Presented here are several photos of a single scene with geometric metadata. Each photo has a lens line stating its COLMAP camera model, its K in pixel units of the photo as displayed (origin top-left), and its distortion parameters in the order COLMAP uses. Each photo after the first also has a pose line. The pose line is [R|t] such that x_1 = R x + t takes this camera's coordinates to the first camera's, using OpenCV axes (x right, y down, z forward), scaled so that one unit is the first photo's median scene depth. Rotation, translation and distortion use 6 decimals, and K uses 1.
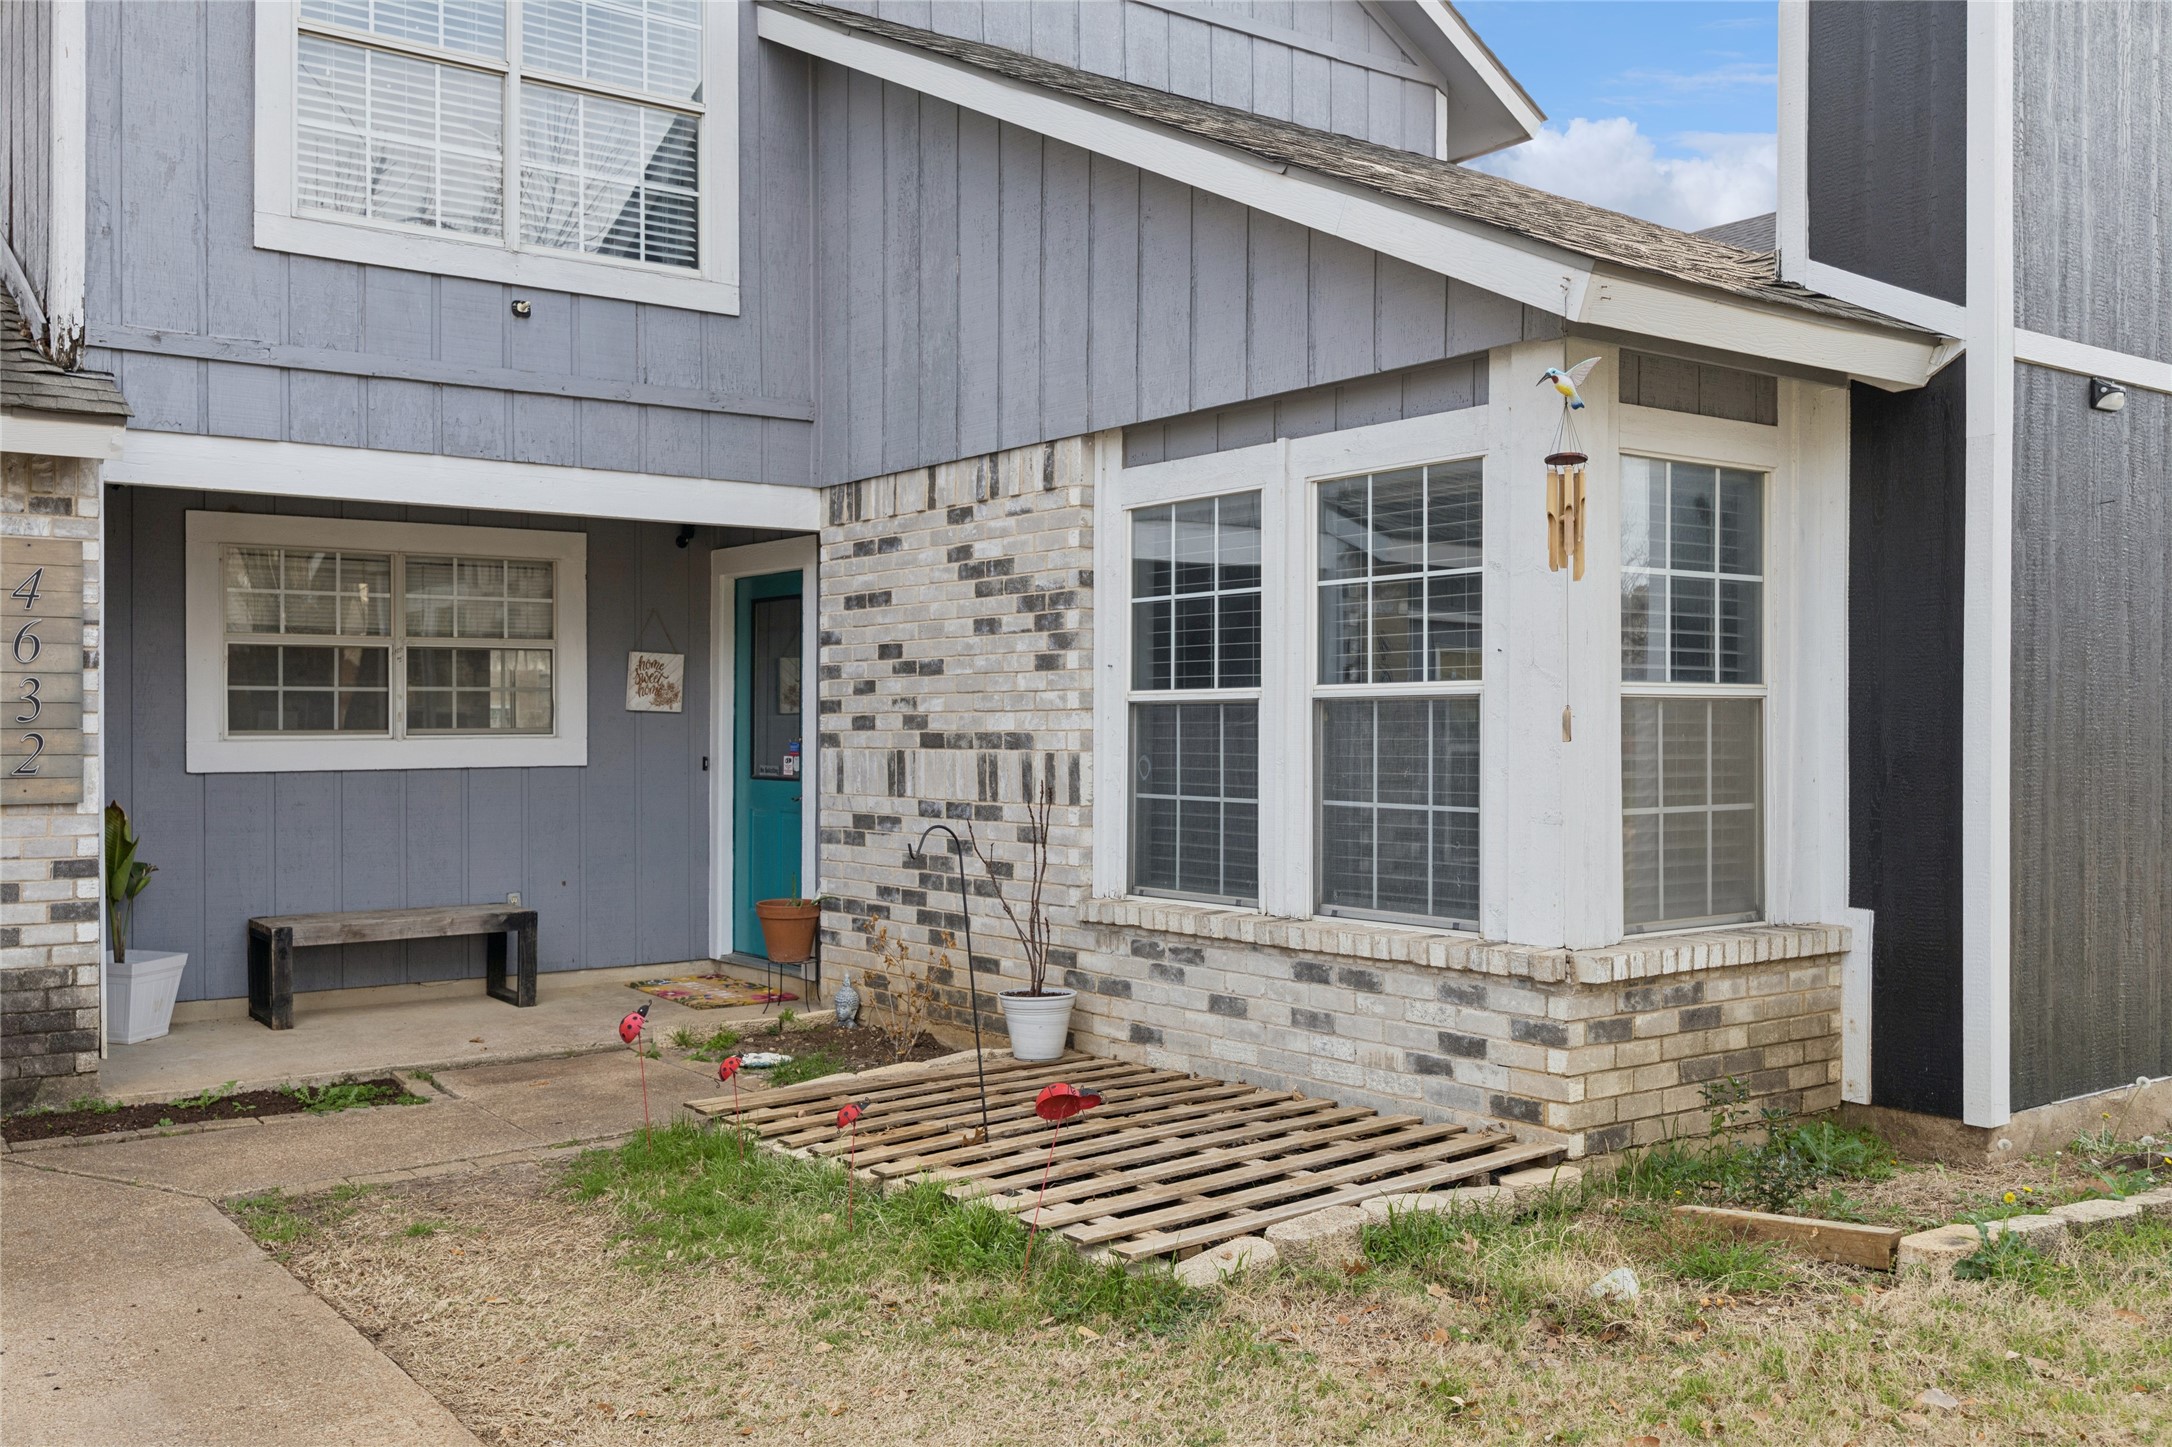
lens RADIAL K [[1811.2, 0, 1086.0], [0, 1811.2, 723.5], [0, 0, 1]] dist [-0.008411, -0.004791]
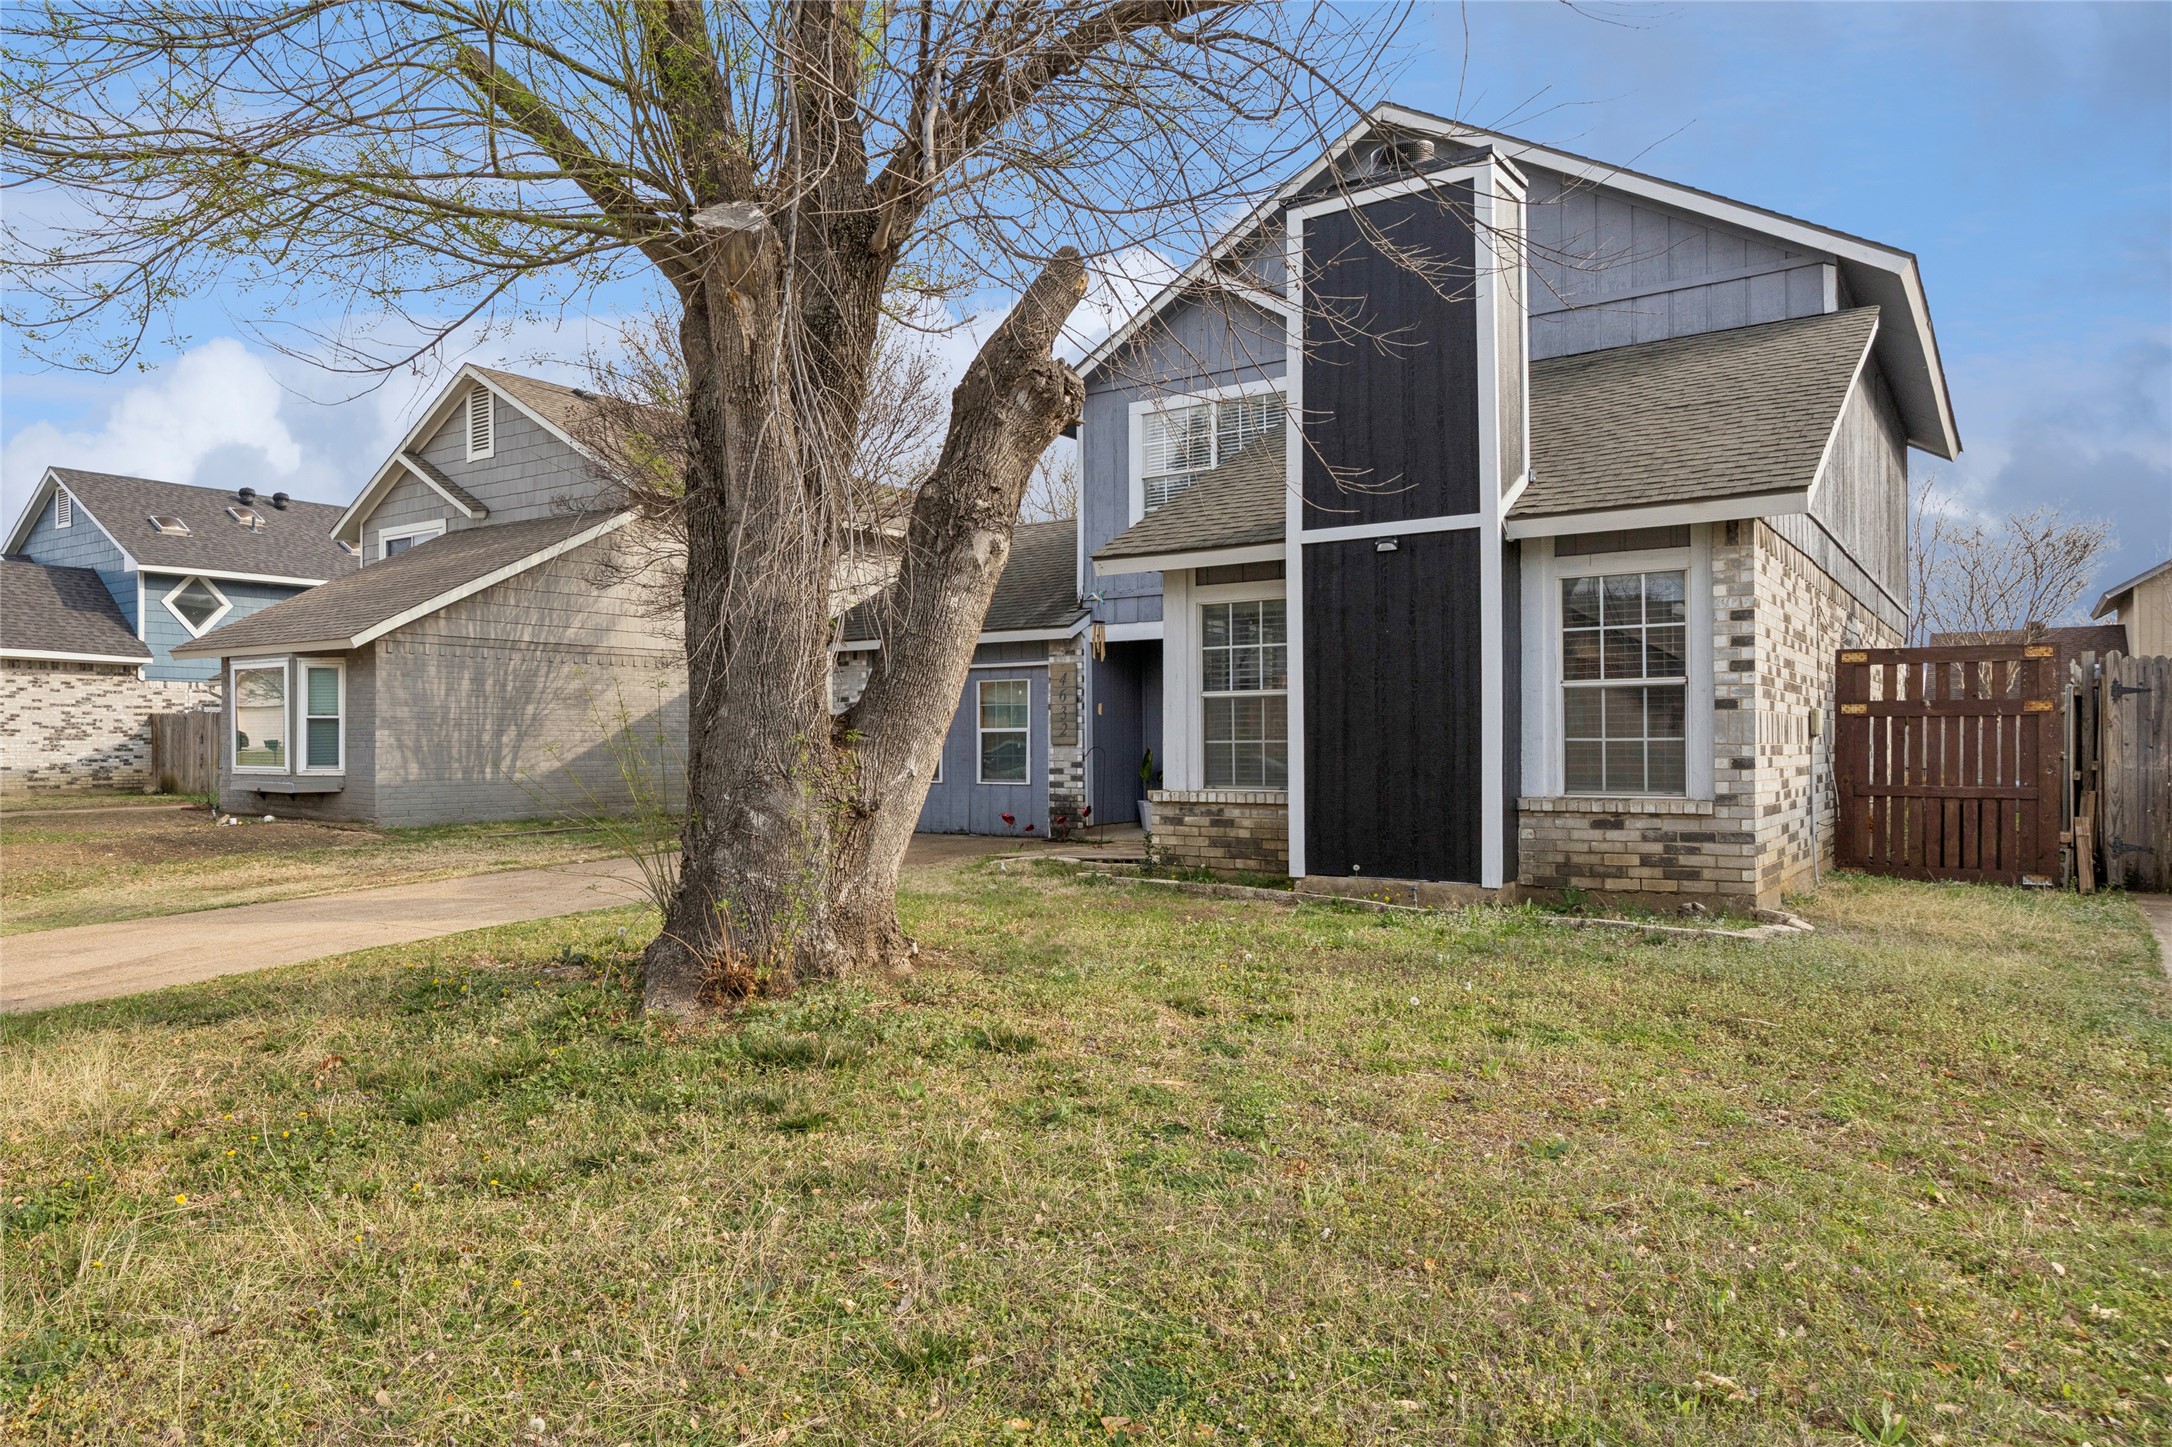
lens RADIAL K [[1271.6, 0, 1080.5], [0, 1271.6, 752.0], [0, 0, 1]] dist [-0.002321, -0.000258]
pose [[0.413709, 0.004363, -0.910399, 1.499230], [0.009387, 0.999915, 0.009058, 0.036980], [0.910361, -0.012293, 0.413633, 0.067396]]
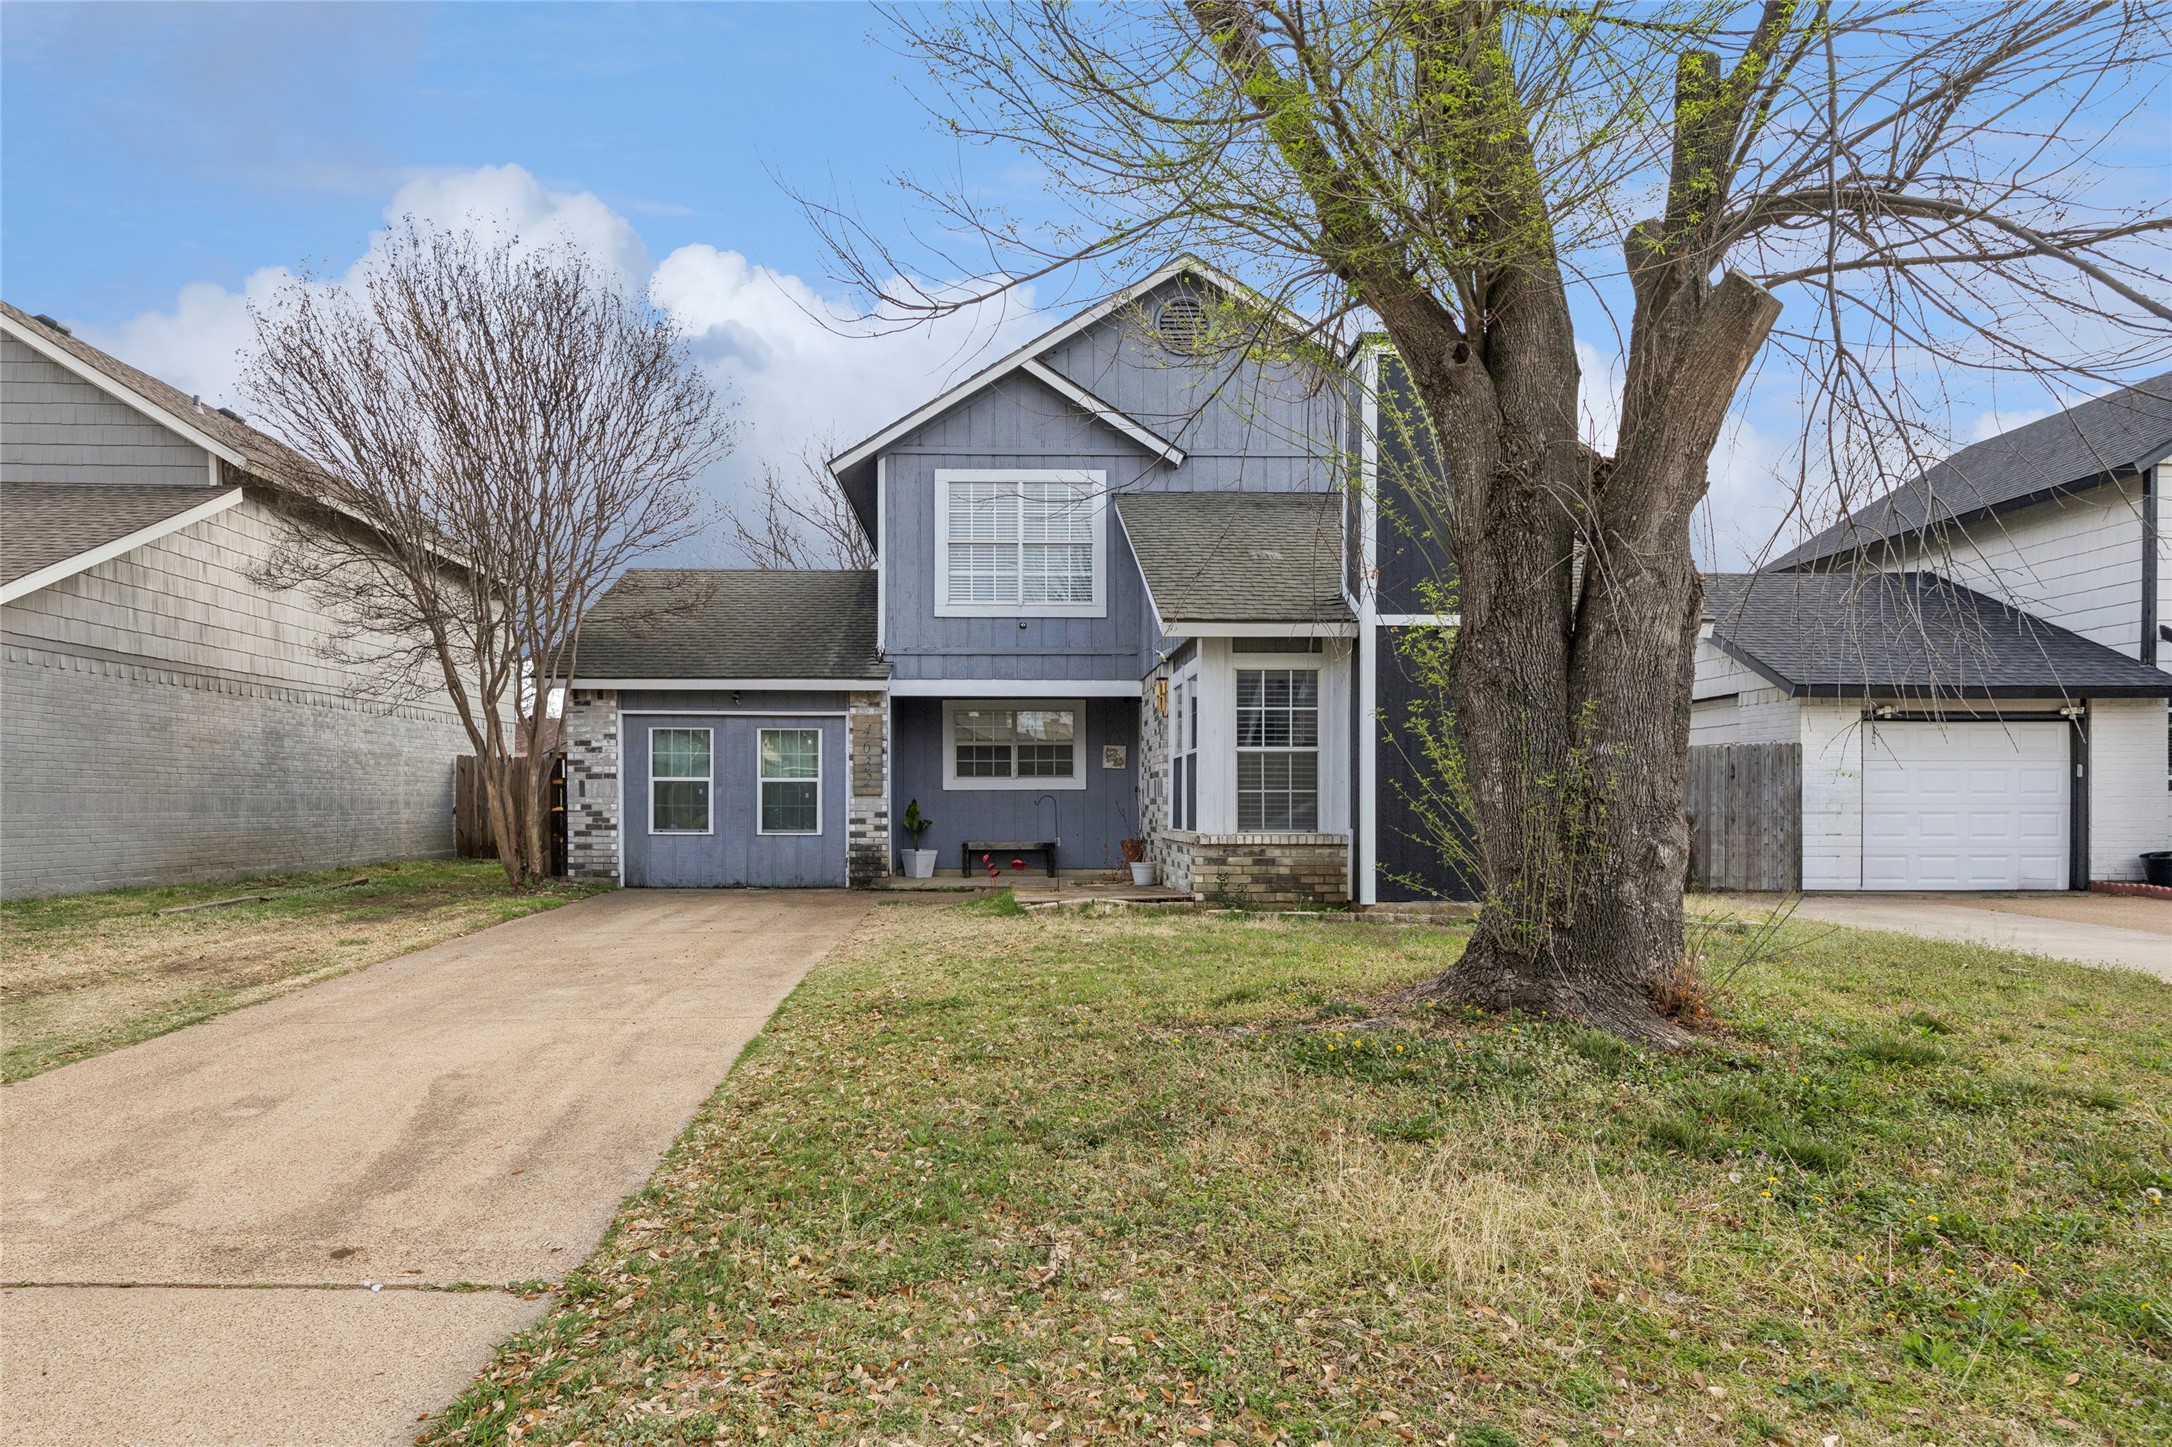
lens RADIAL K [[1140.8, 0, 1089.8], [0, 1140.8, 803.0], [0, 0, 1]] dist [0.000261, 0.000063]
pose [[0.849398, 0.002379, -0.527748, 0.851928], [0.001787, 0.999971, 0.007384, 0.044140], [0.527750, -0.007215, 0.849369, -0.557740]]
